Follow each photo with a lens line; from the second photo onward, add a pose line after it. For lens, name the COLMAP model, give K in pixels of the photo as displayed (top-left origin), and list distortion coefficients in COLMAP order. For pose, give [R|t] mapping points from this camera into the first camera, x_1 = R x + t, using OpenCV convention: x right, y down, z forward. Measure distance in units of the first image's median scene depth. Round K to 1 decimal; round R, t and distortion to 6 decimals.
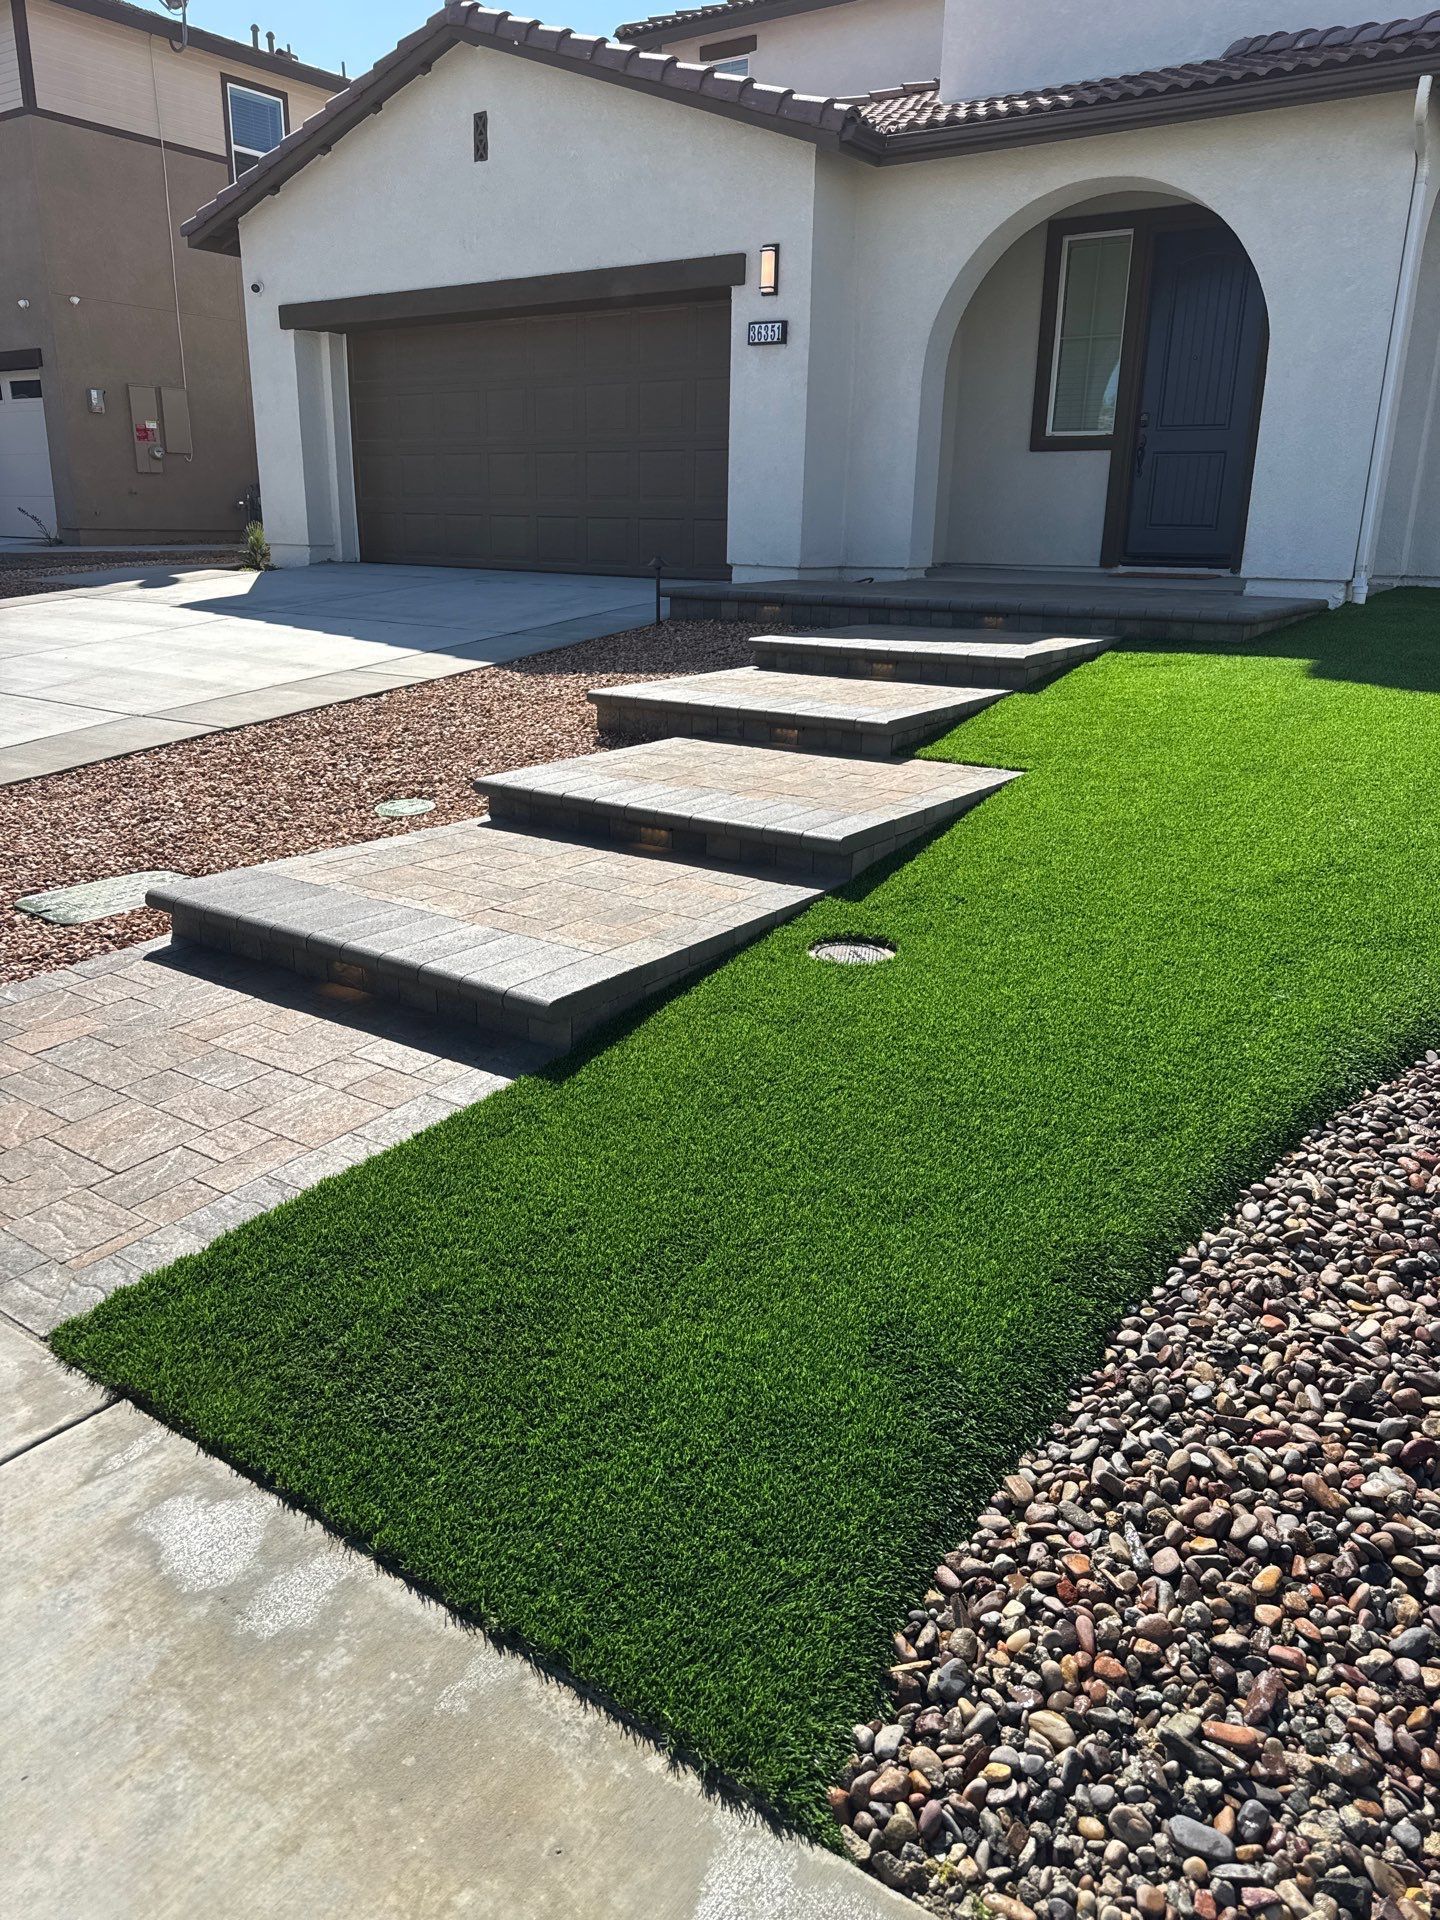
lens RADIAL K [[1371.8, 0, 717.7], [0, 1371.8, 953.3], [0, 0, 1]] dist [0.028995, -0.035077]
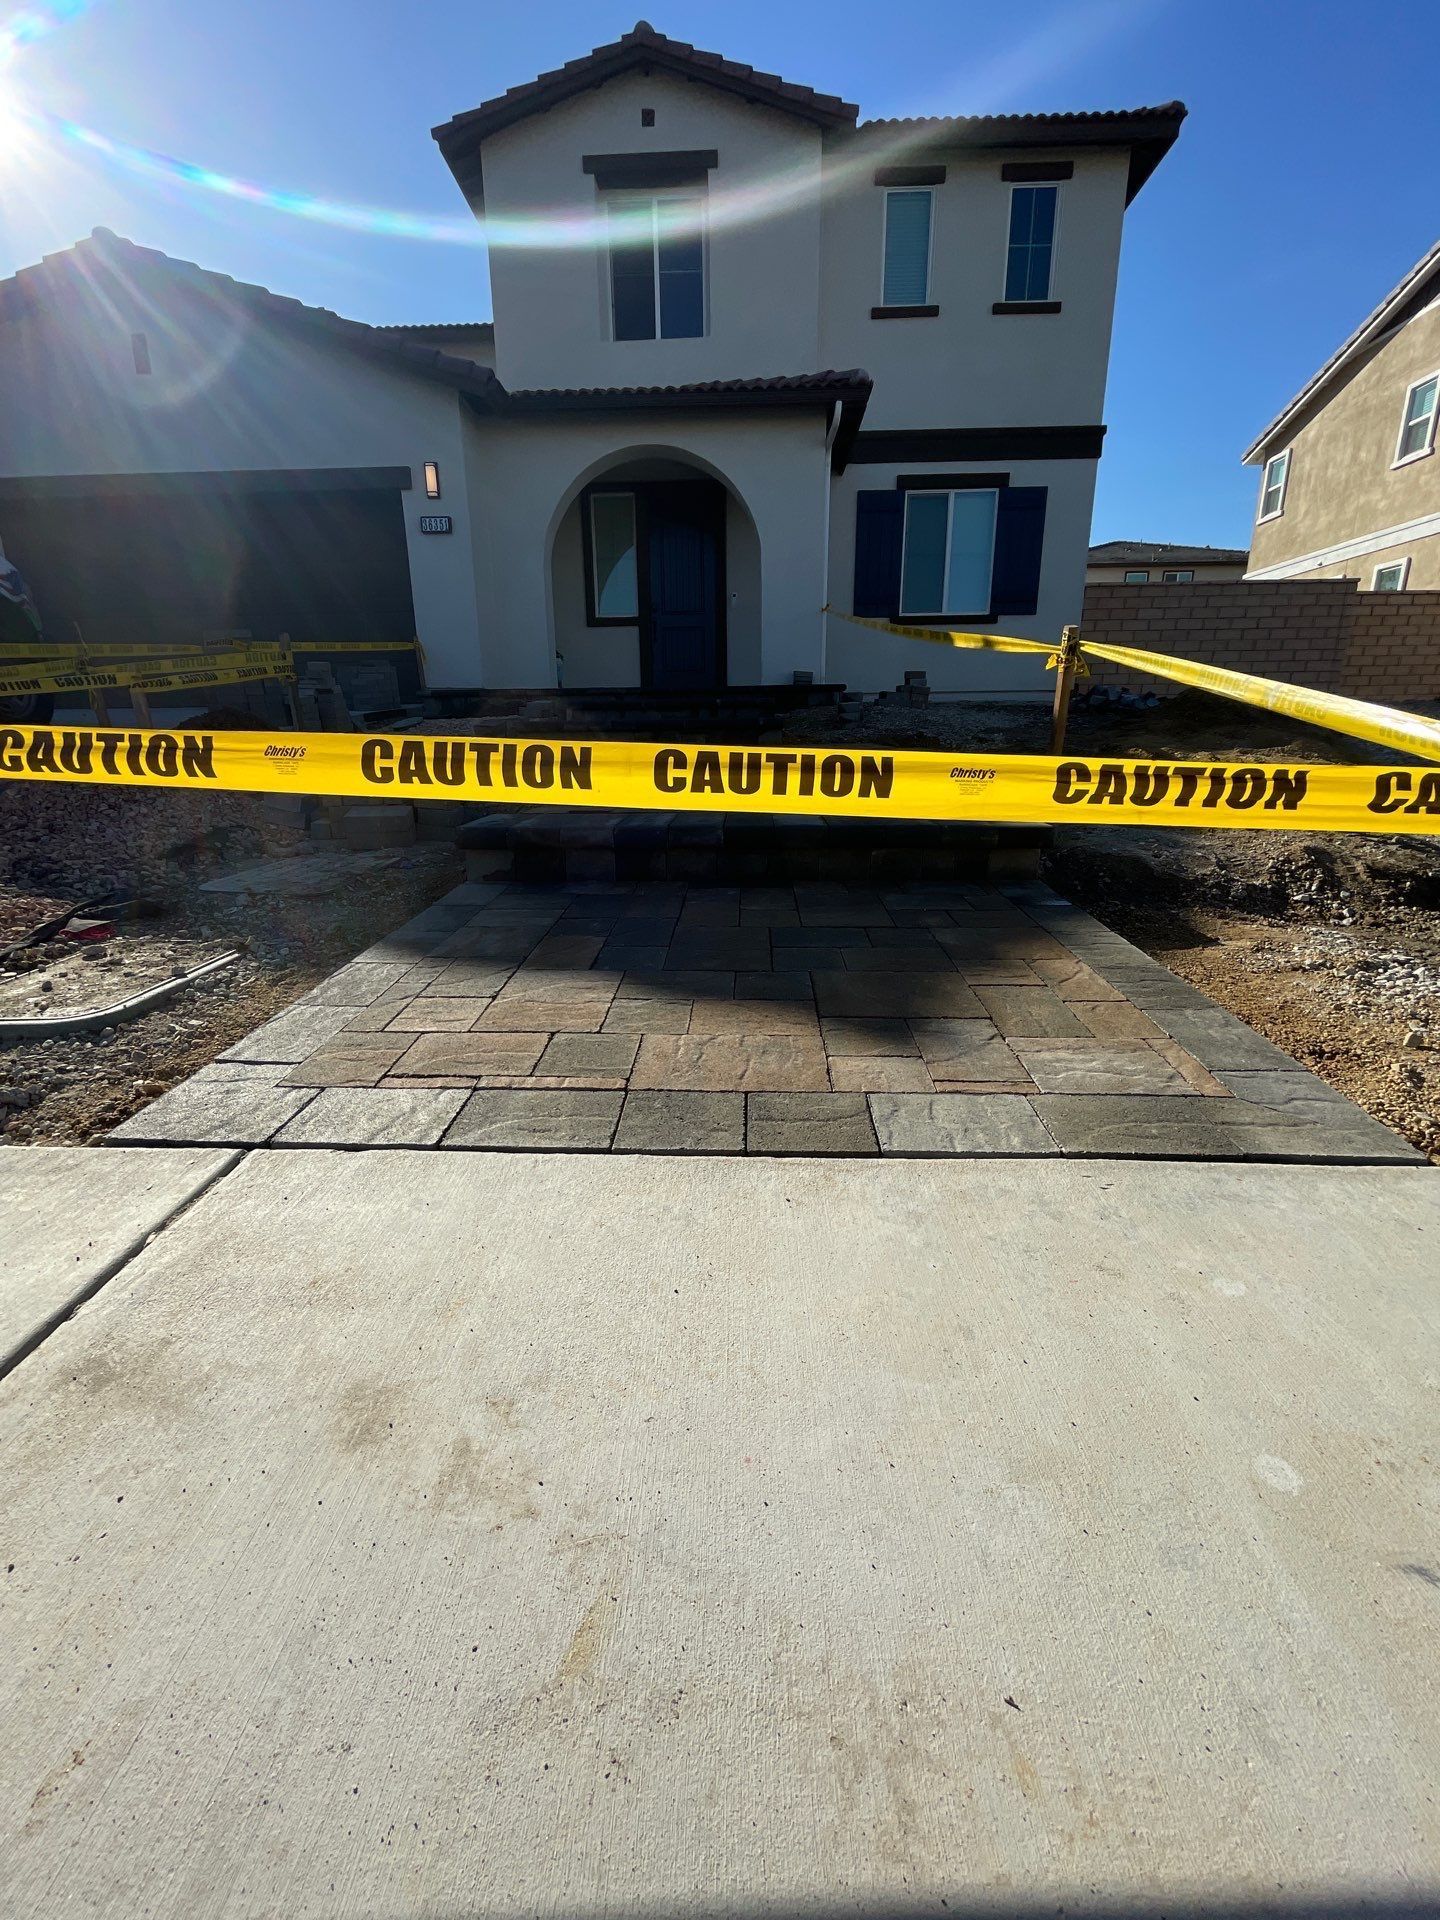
lens RADIAL K [[777.0, 0, 718.4], [0, 777.0, 962.2], [0, 0, 1]] dist [-0.004274, 0.000601]
pose [[0.833441, -0.179598, 0.522610, -0.242254], [0.189294, 0.981284, 0.035345, 0.025112], [-0.519176, 0.069469, 0.851839, 0.209703]]
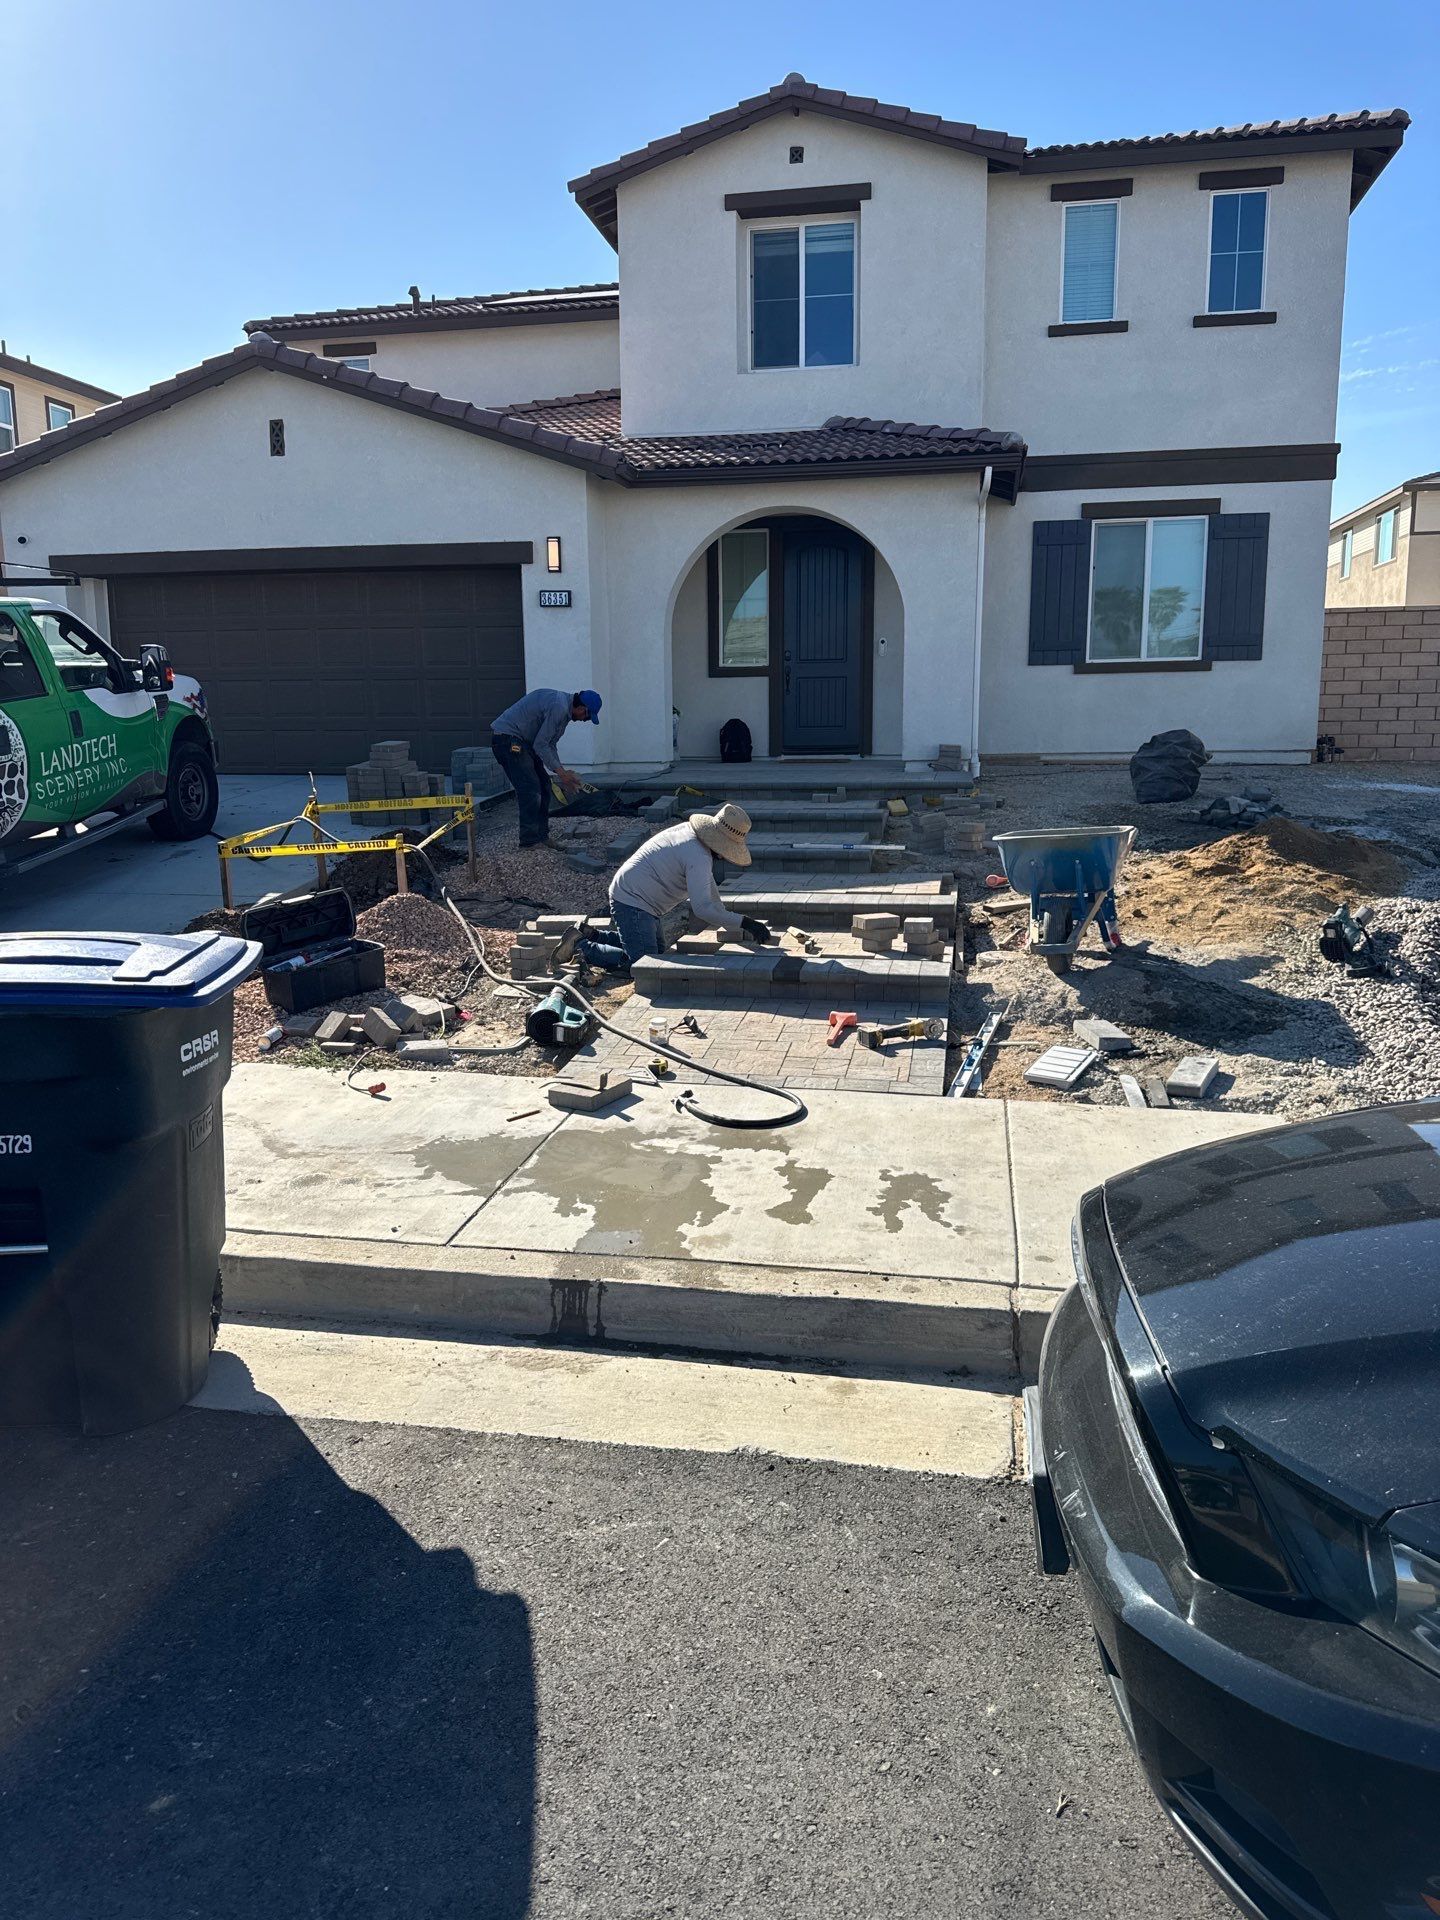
lens RADIAL K [[1371.8, 0, 719.2], [0, 1371.8, 956.7], [0, 0, 1]] dist [0.028995, -0.035077]
pose [[0.903058, -0.100902, 0.417498, -0.455298], [0.152641, 0.983956, -0.092361, 0.049049], [-0.401480, 0.147134, 0.903972, -0.253372]]
